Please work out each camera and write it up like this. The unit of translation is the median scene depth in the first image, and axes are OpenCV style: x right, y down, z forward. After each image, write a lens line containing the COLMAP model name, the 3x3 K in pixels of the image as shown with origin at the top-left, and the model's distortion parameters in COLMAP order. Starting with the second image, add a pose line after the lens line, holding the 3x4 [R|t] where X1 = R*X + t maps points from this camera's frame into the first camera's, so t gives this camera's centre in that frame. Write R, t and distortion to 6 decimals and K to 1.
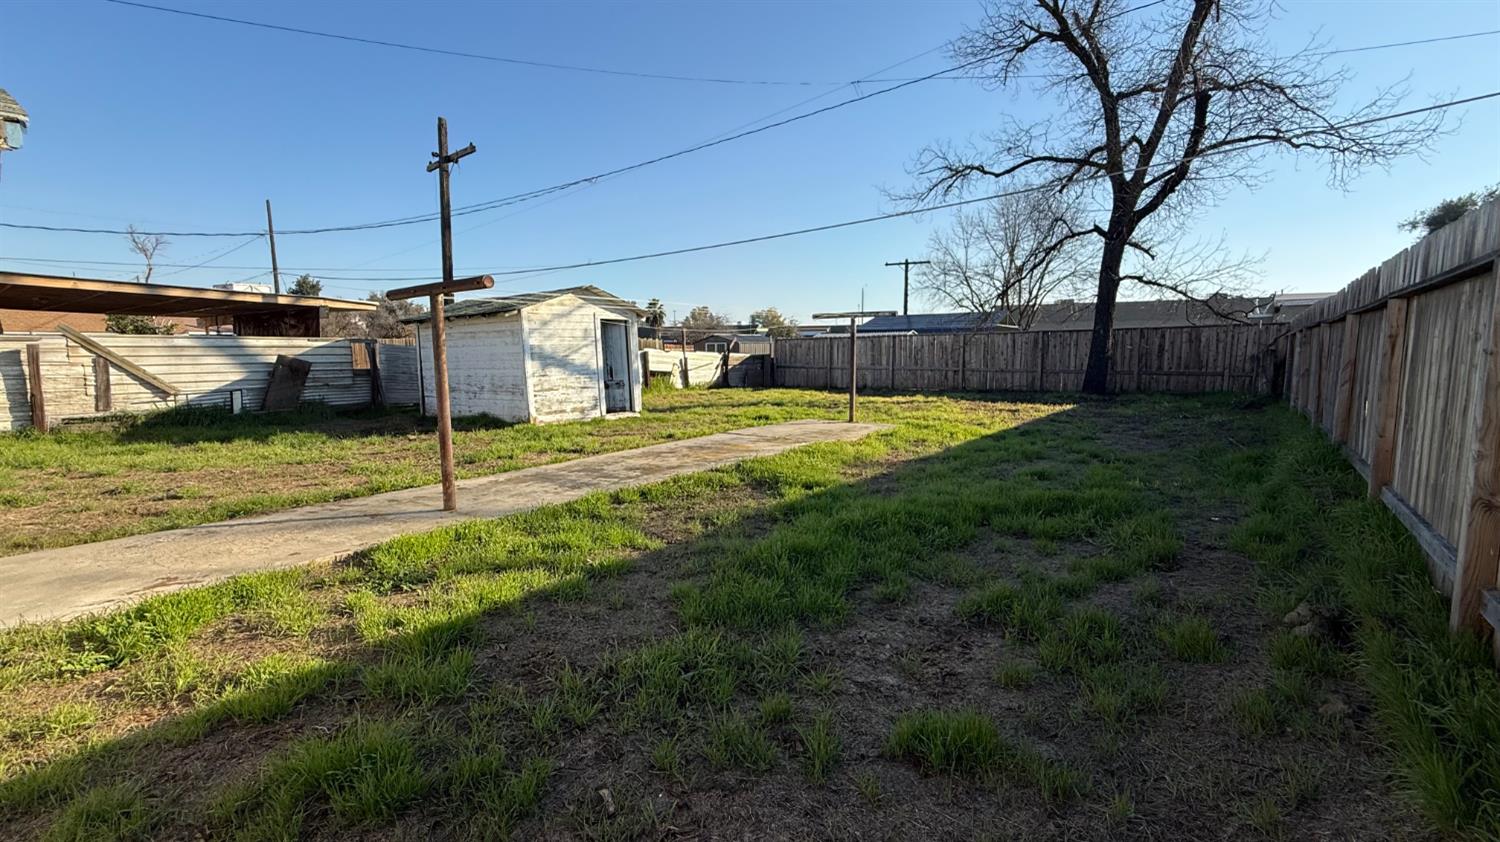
lens RADIAL K [[669.4, 0, 751.5], [0, 669.4, 428.5], [0, 0, 1]] dist [0.003701, 0.000644]
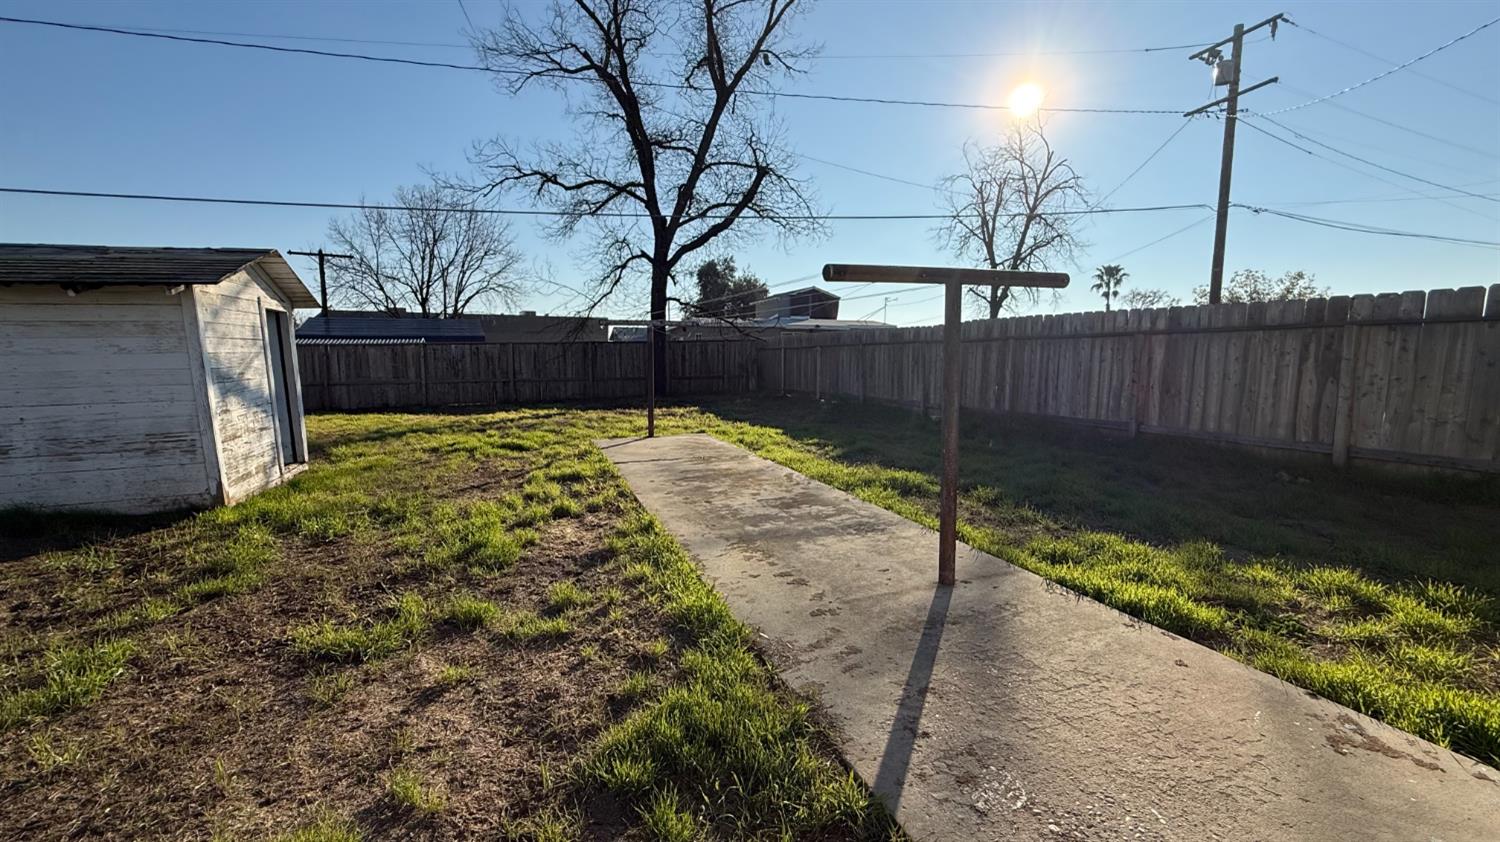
lens RADIAL K [[669.4, 0, 749.1], [0, 669.4, 415.3], [0, 0, 1]] dist [0.003701, 0.000644]
pose [[0.513042, -0.076264, 0.854969, -0.394499], [0.105118, 0.994130, 0.025600, -0.033504], [-0.851902, 0.076738, 0.518048, 0.269770]]
